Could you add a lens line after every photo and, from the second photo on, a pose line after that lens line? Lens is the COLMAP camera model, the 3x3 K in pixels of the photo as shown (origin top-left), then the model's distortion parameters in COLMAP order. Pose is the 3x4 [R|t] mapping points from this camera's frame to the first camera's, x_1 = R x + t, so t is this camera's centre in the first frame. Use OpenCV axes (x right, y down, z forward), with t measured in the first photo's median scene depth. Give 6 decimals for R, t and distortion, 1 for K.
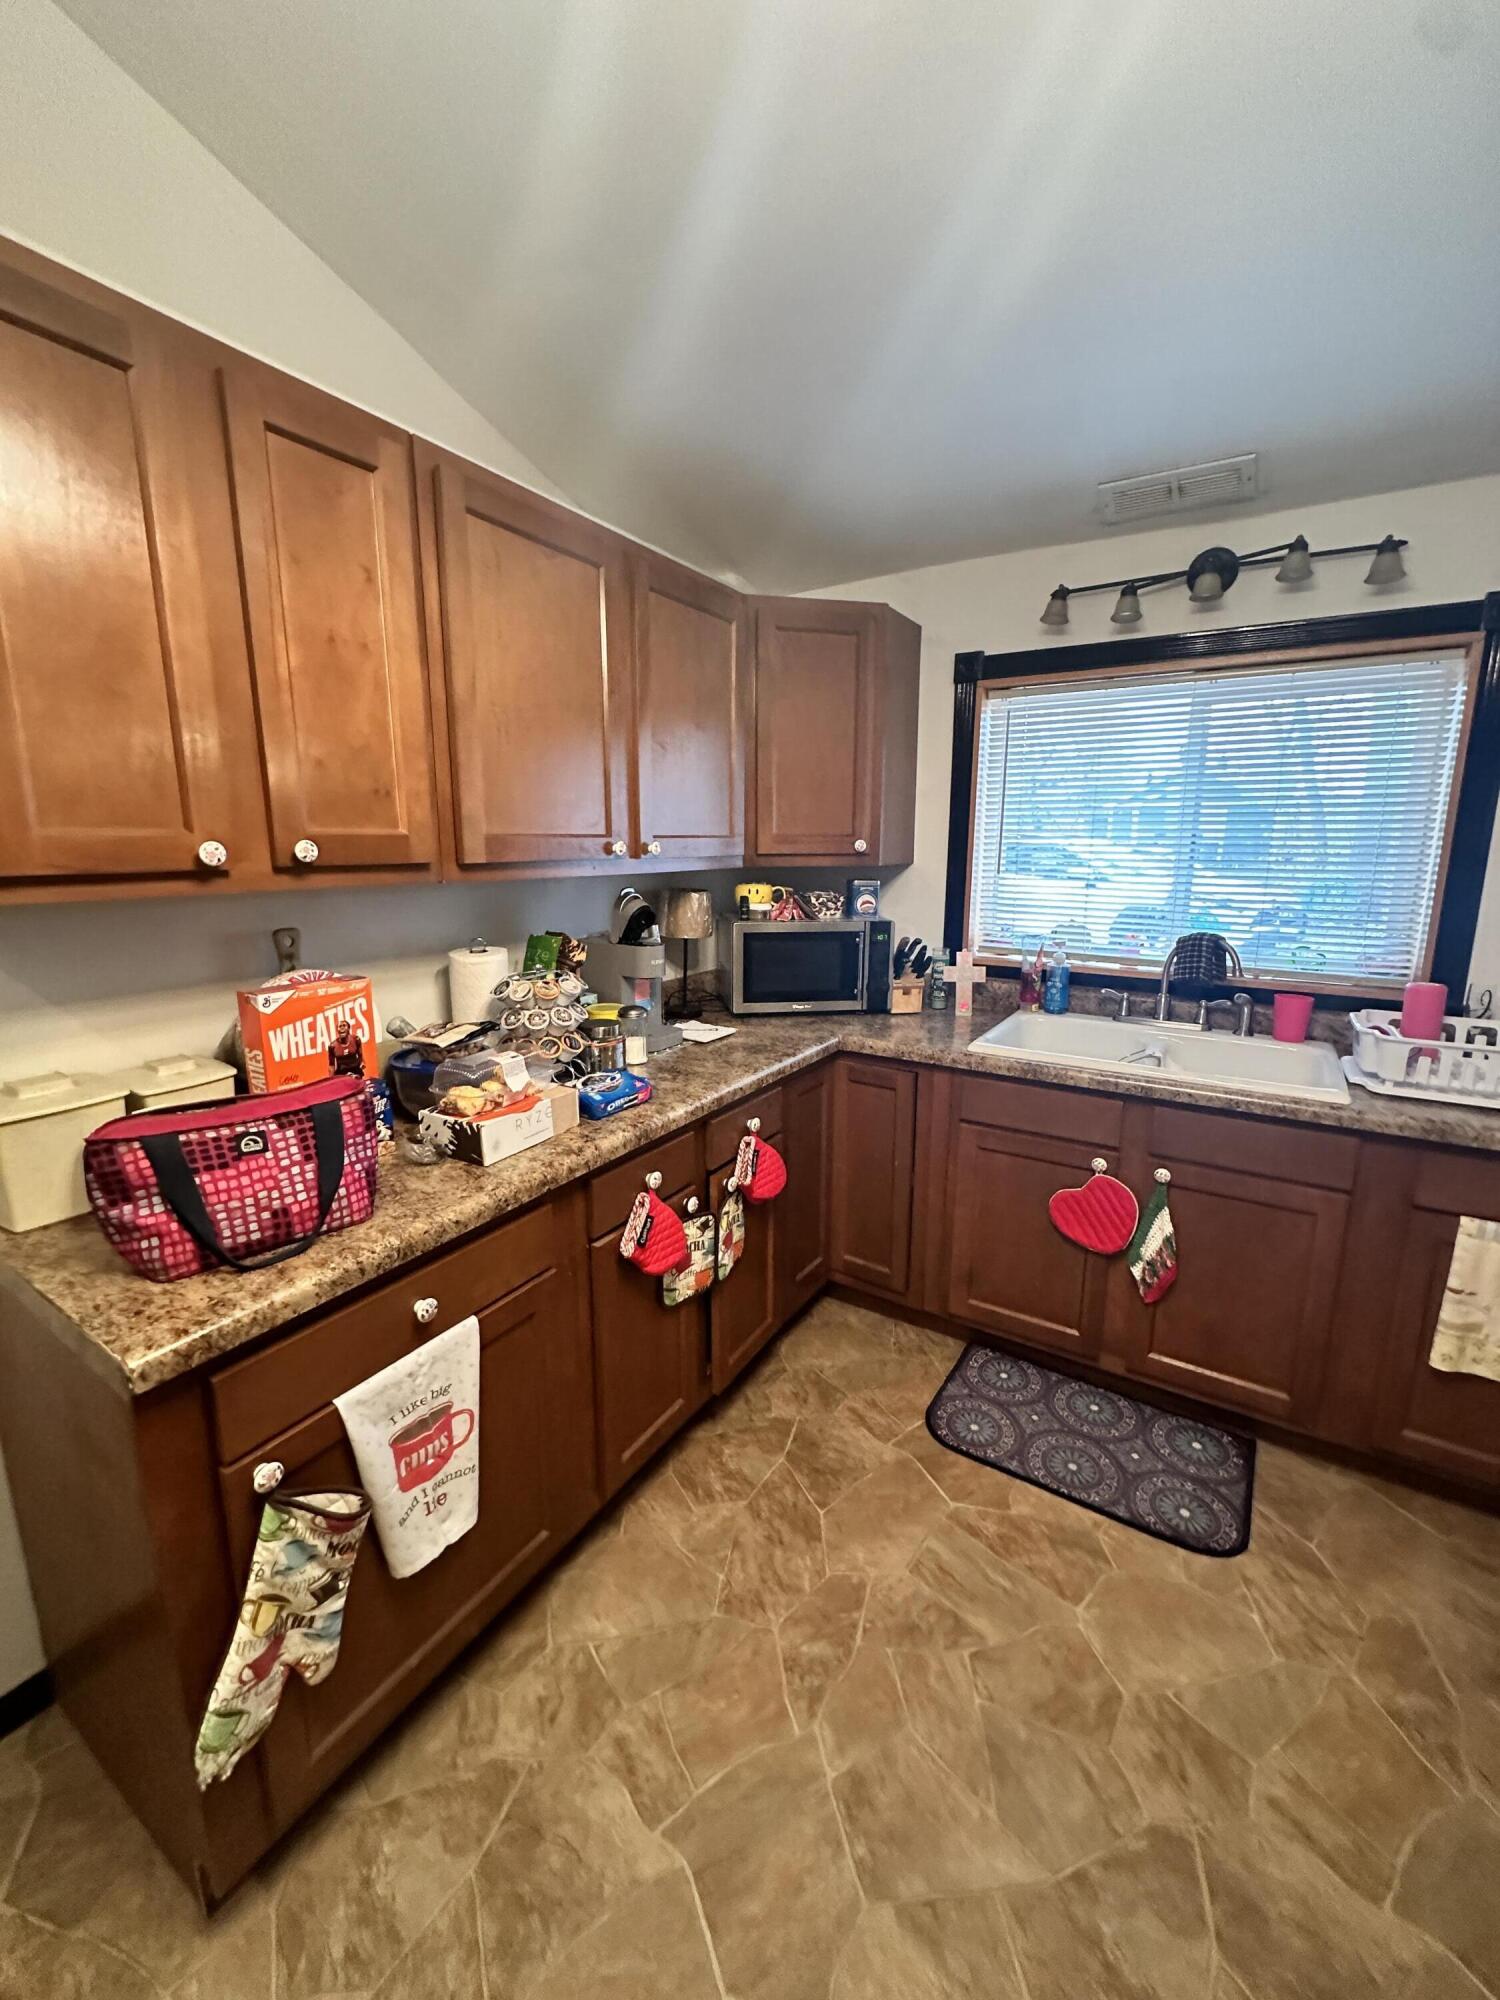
lens RADIAL K [[800.4, 0, 749.1], [0, 800.4, 1000.3], [0, 0, 1]] dist [-0.002127, 0.000497]
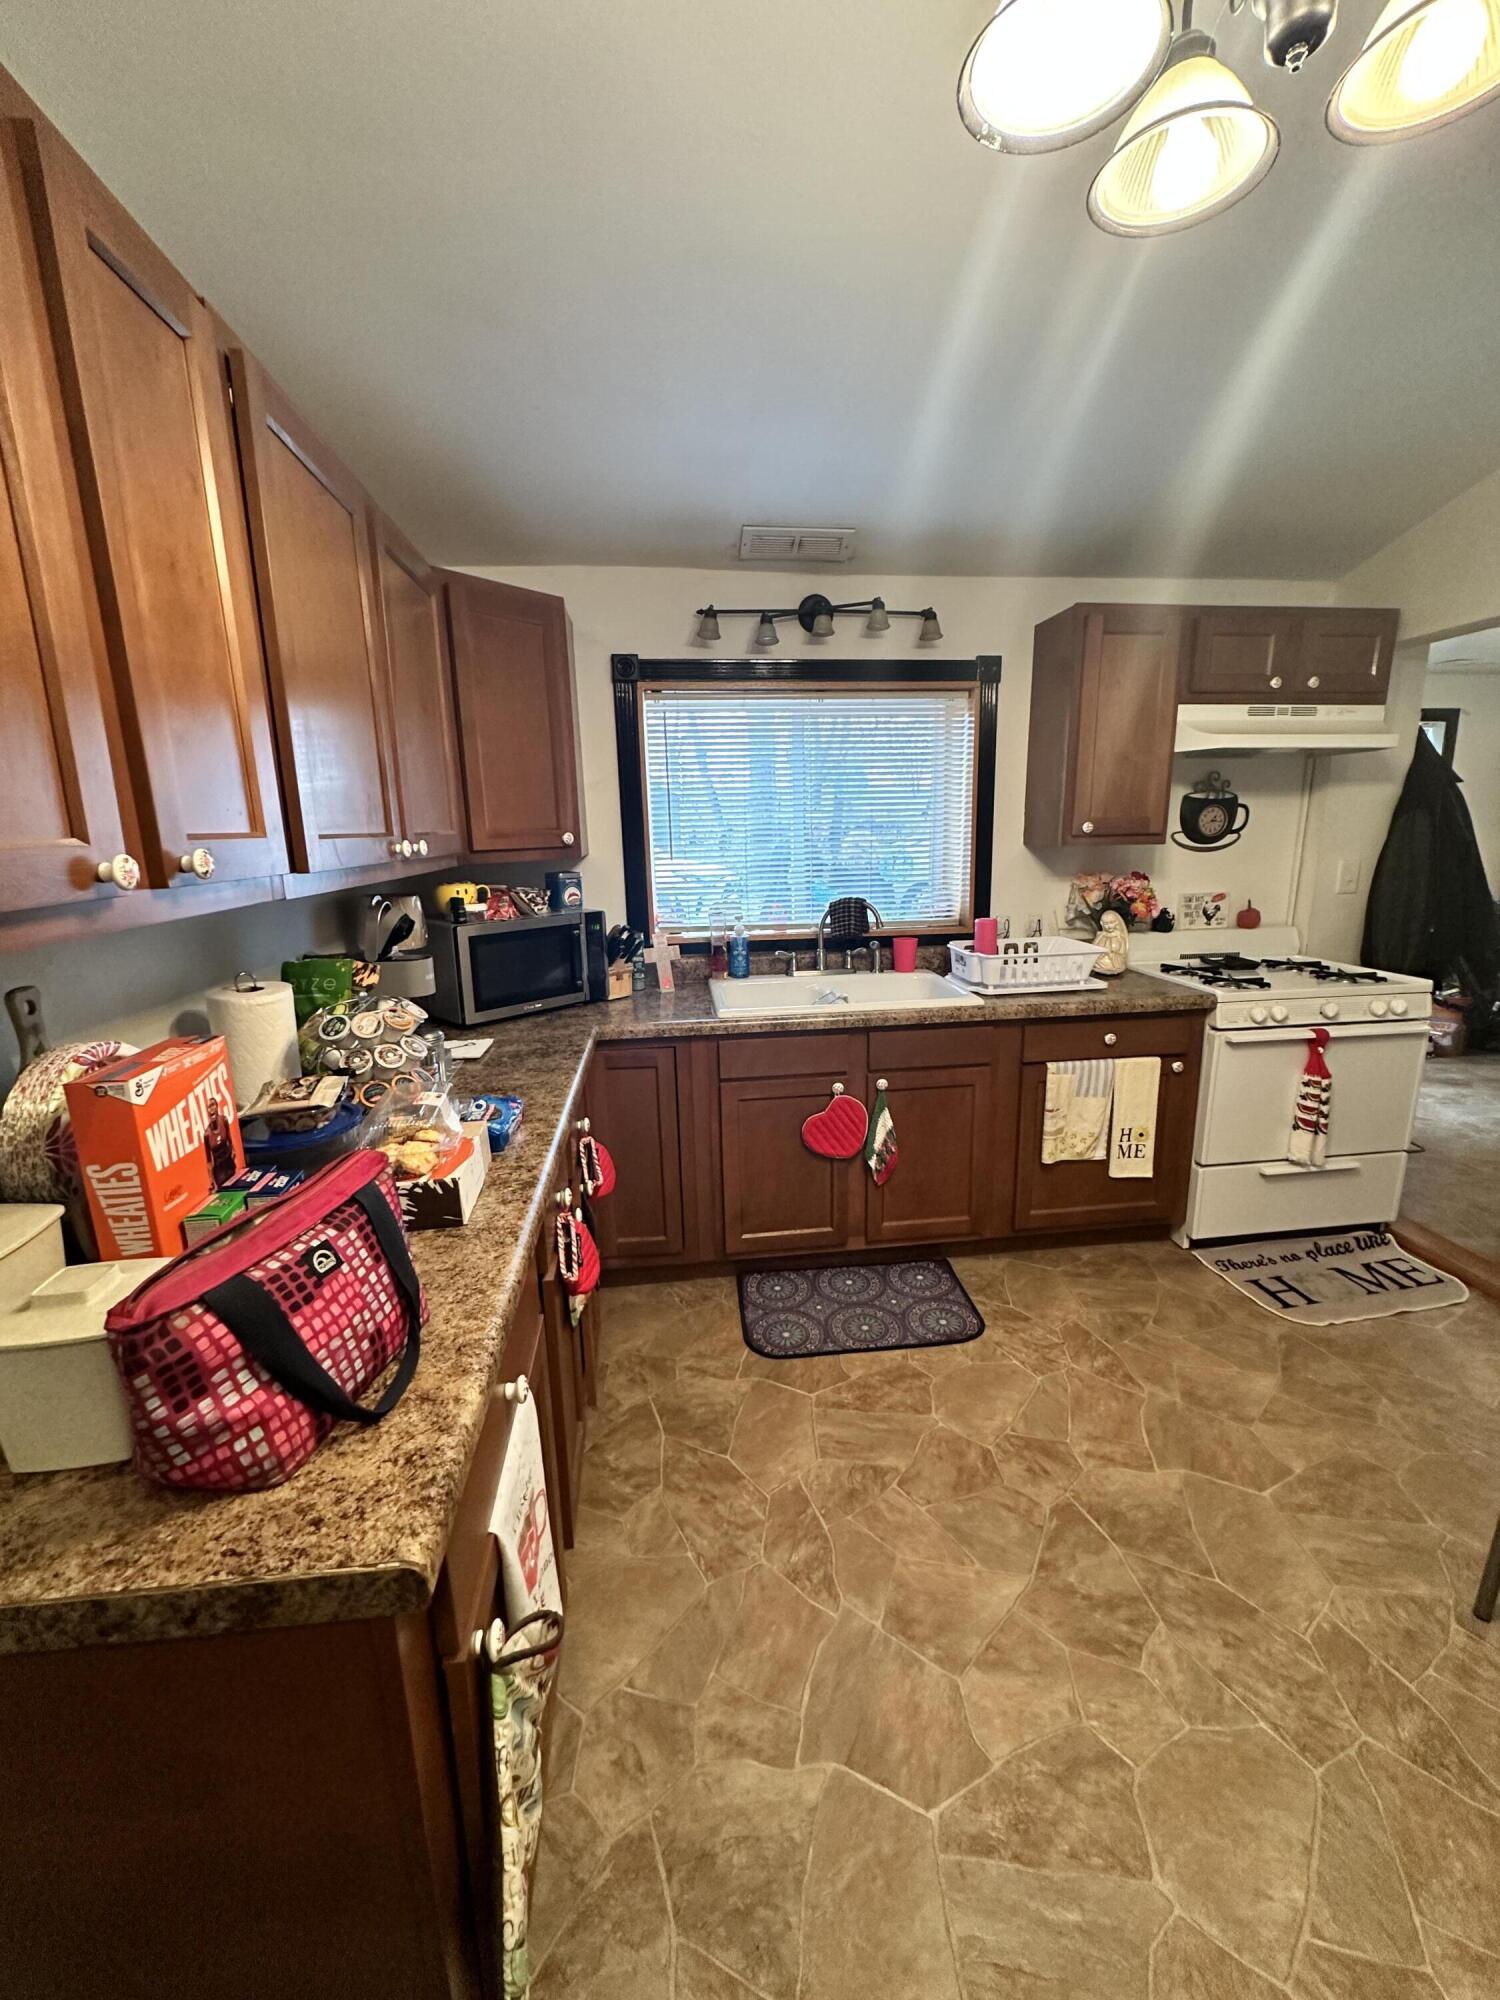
lens RADIAL K [[800.4, 0, 749.6], [0, 800.4, 1003.3], [0, 0, 1]] dist [-0.002127, 0.000497]
pose [[0.778868, -0.156293, 0.607402, -0.492314], [0.148964, 0.986839, 0.062911, -0.028239], [-0.609241, 0.041482, 0.791899, 0.115006]]
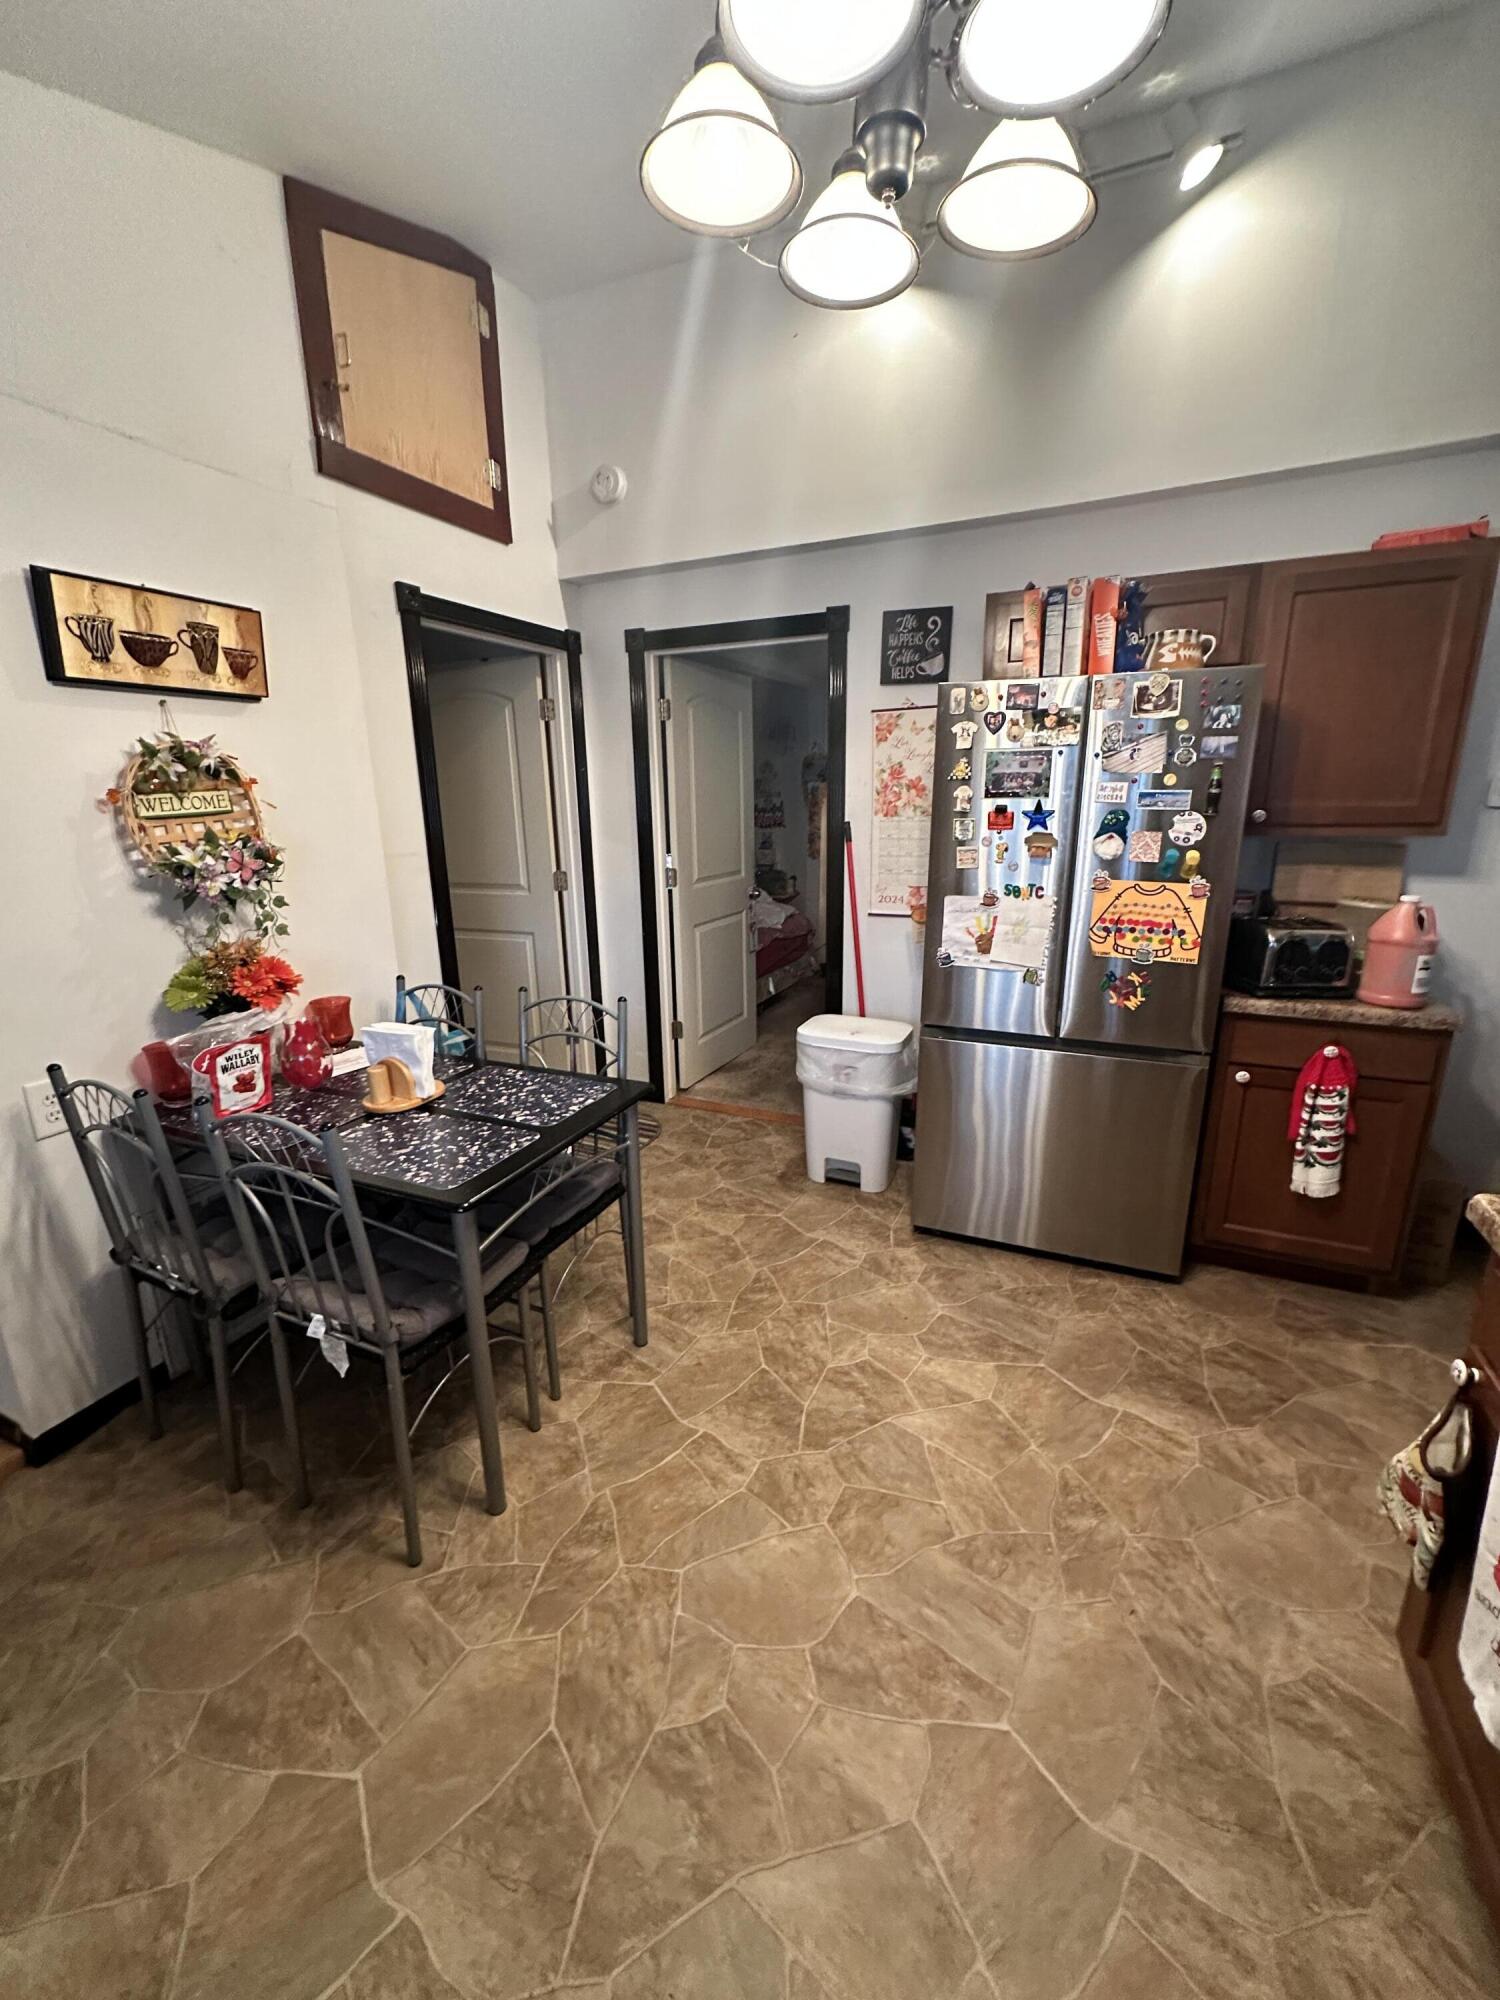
lens RADIAL K [[800.4, 0, 757.2], [0, 800.4, 991.9], [0, 0, 1]] dist [-0.002127, 0.000497]
pose [[-0.987203, 0.045707, -0.152777, 0.321365], [-0.024465, 0.903293, 0.428326, -0.211852], [0.157580, 0.426582, -0.890616, 1.007671]]
